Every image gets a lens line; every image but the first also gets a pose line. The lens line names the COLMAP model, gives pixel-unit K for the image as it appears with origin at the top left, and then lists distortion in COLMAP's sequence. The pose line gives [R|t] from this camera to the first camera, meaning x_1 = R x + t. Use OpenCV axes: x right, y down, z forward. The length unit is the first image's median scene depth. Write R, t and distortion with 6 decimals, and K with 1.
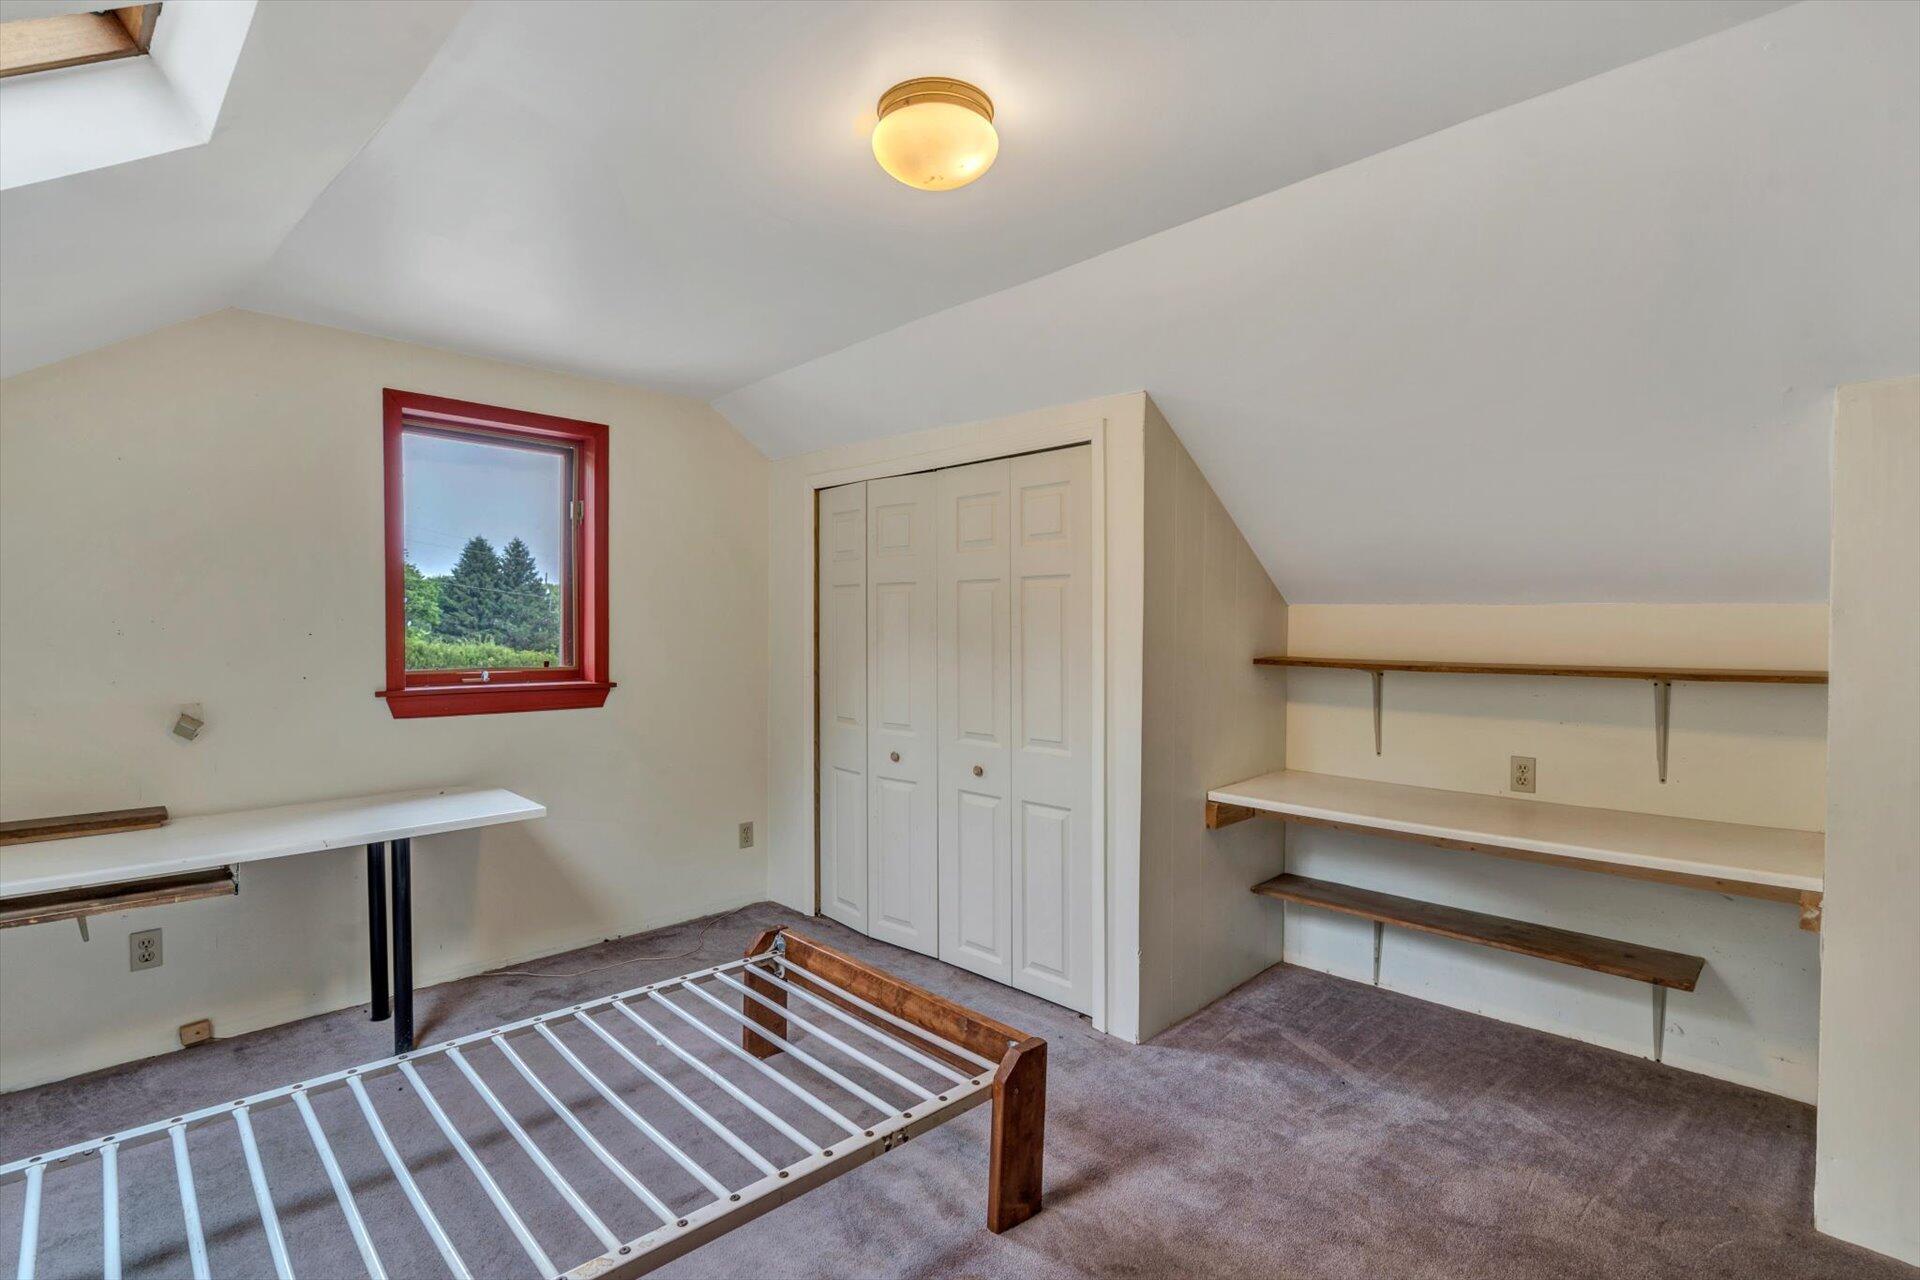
lens RADIAL K [[883.0, 0, 964.2], [0, 883.0, 646.9], [0, 0, 1]] dist [-0.001735, 0.000005]
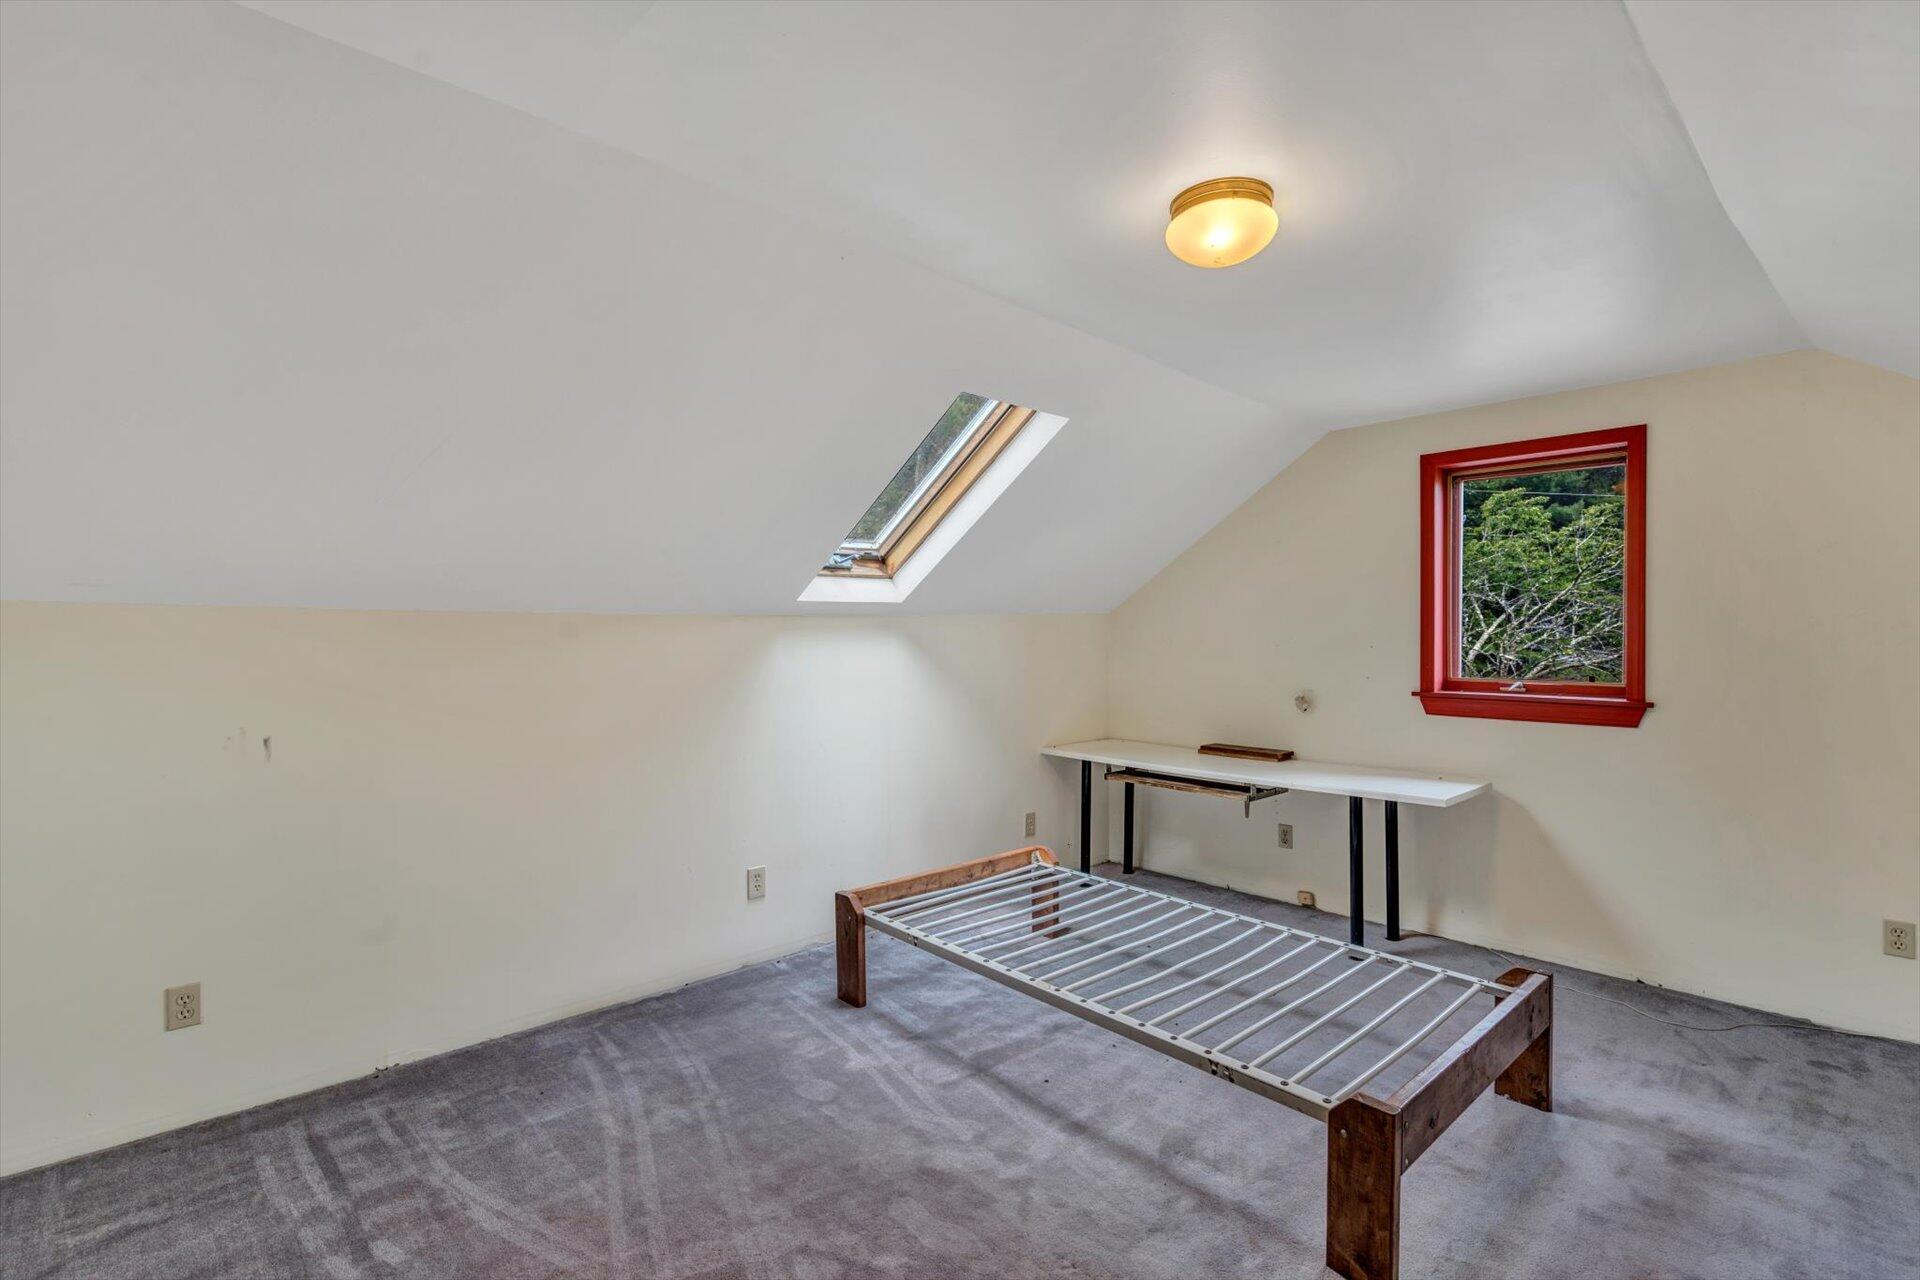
lens RADIAL K [[883.0, 0, 964.0], [0, 883.0, 635.5], [0, 0, 1]] dist [-0.001735, 0.000005]
pose [[-0.026751, 0.001428, -0.999641, 0.643827], [-0.017917, 0.999838, 0.001908, -0.022133], [0.999482, 0.017962, -0.026721, 0.374083]]
